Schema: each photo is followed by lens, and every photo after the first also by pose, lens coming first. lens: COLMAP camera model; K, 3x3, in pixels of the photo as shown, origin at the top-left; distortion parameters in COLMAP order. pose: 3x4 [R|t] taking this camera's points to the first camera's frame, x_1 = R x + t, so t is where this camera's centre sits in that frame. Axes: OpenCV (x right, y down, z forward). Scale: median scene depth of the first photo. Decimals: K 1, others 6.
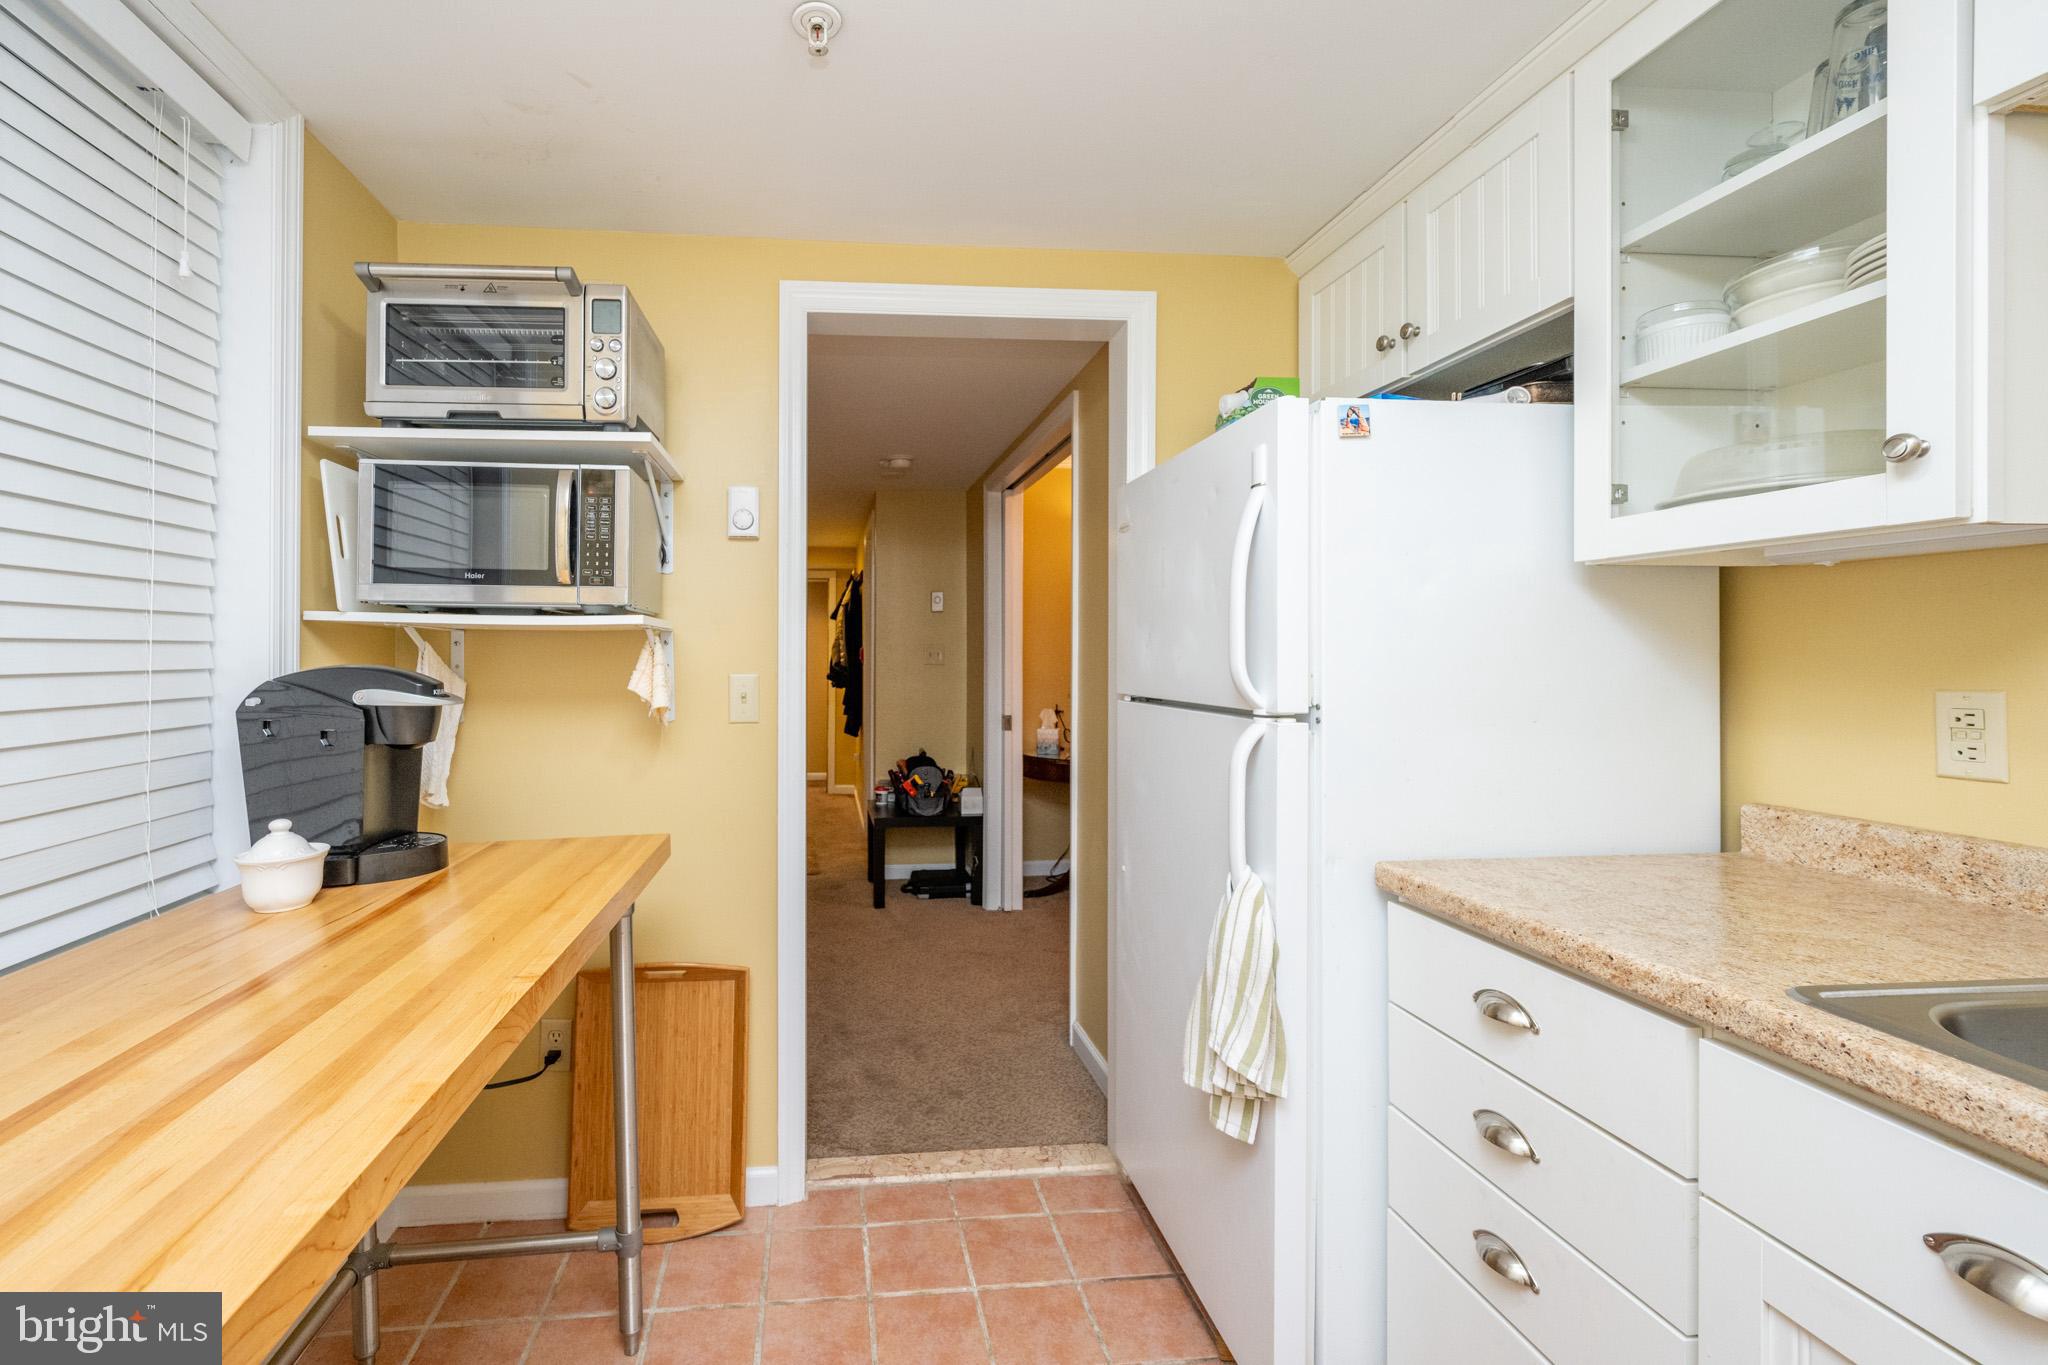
lens RADIAL K [[846.2, 0, 874.0], [0, 846.2, 656.3], [0, 0, 1]] dist [-0.002621, -0.000505]
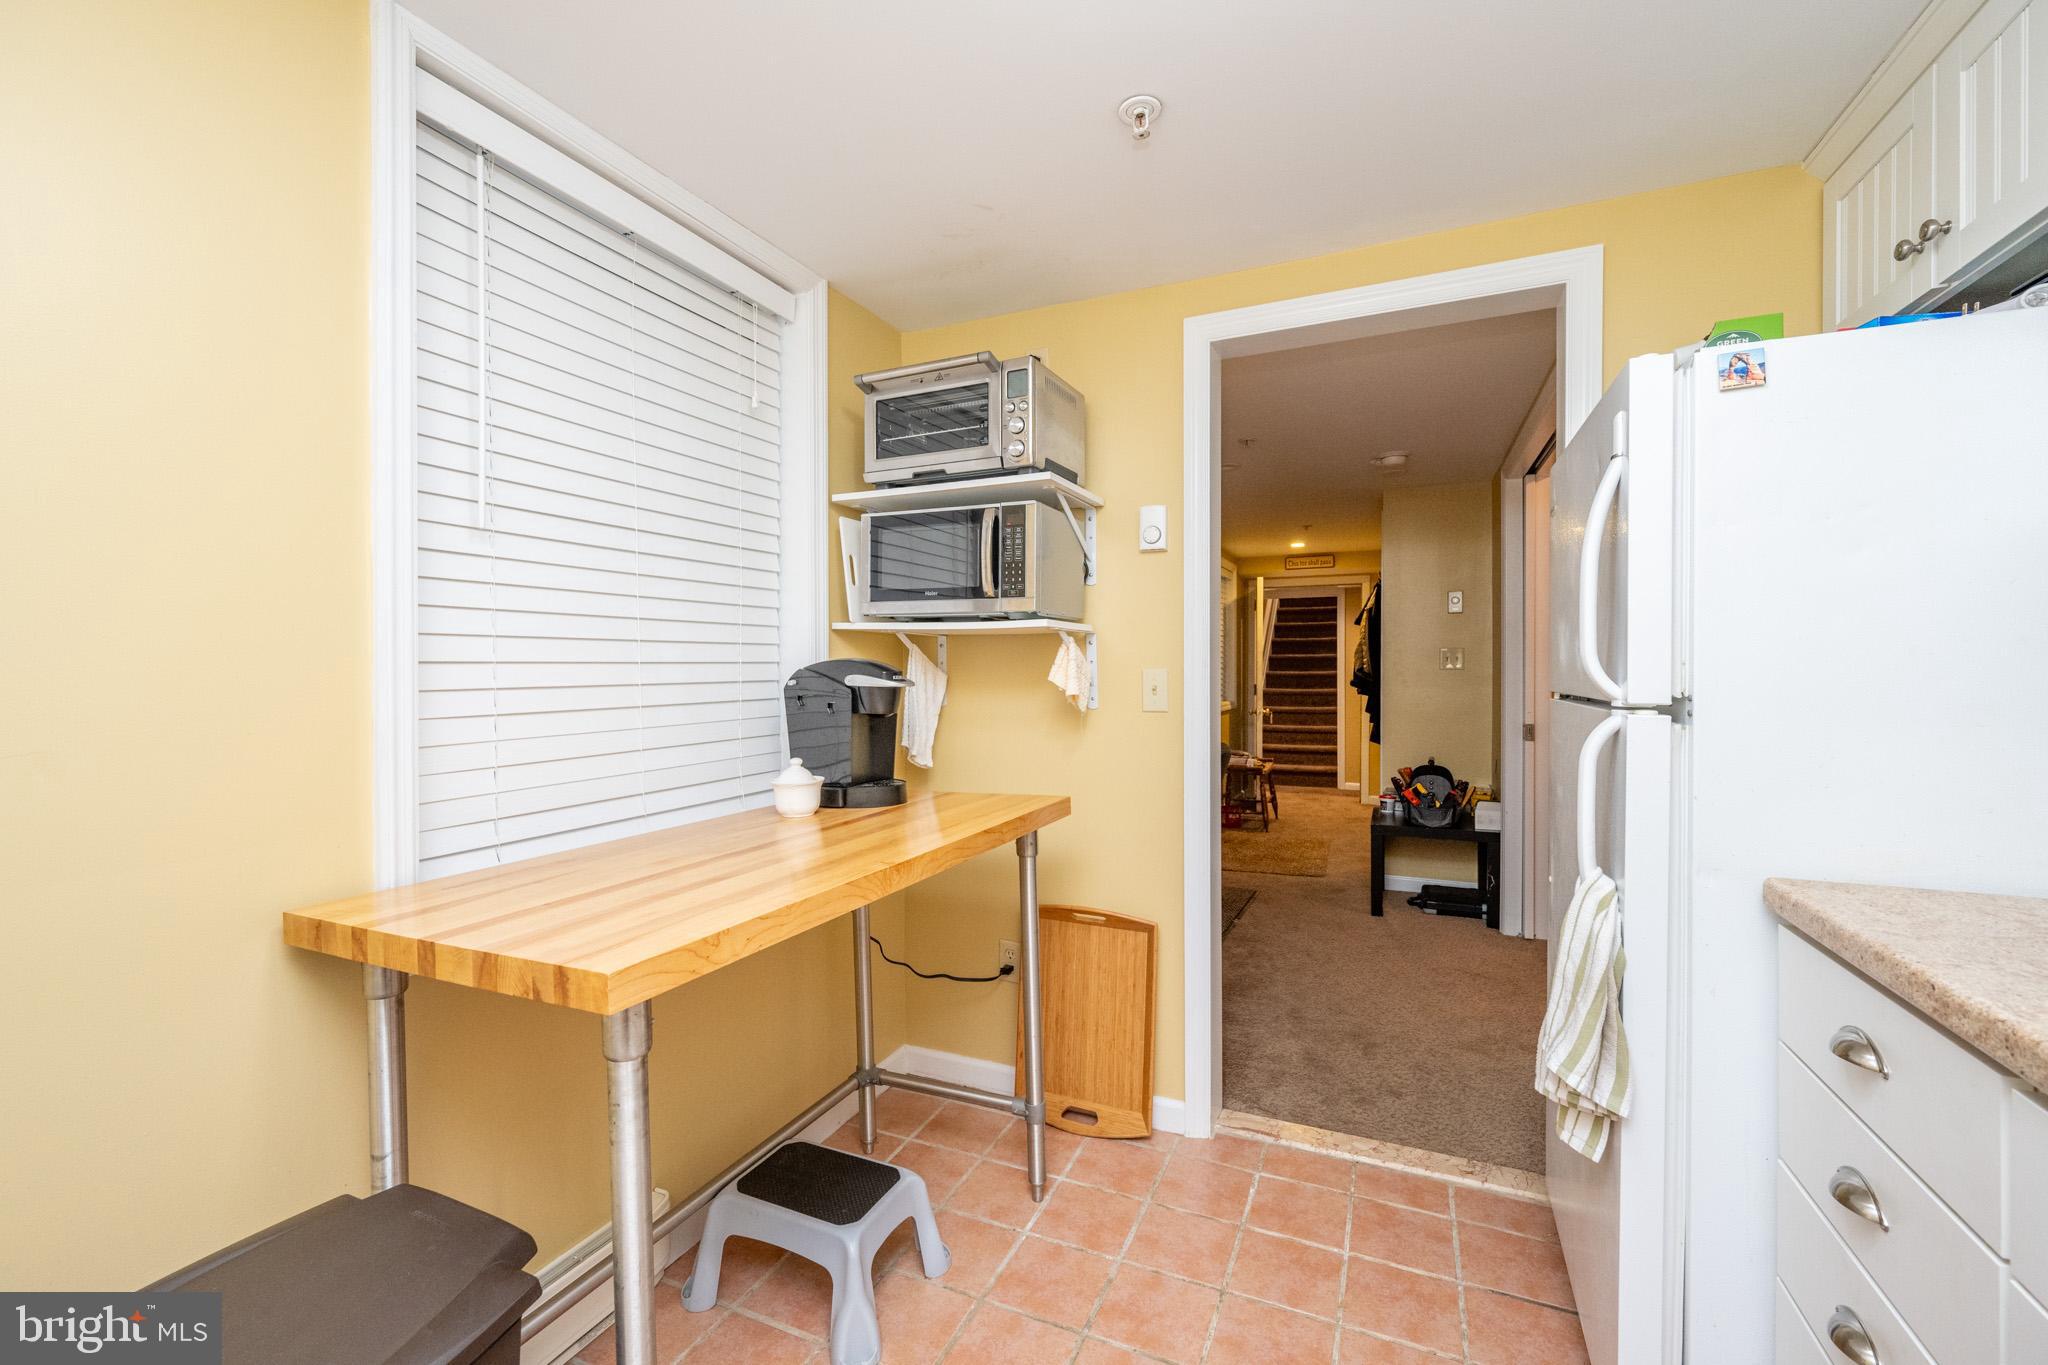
lens RADIAL K [[814.8, 0, 1024.0], [0, 814.8, 682.5], [0, 0, 1]] dist [-0.000532, 0.000094]
pose [[0.882091, 0.007629, -0.471018, 0.237206], [0.001395, 0.999822, 0.018805, 0.019866], [0.471078, -0.017245, 0.881923, -0.069452]]
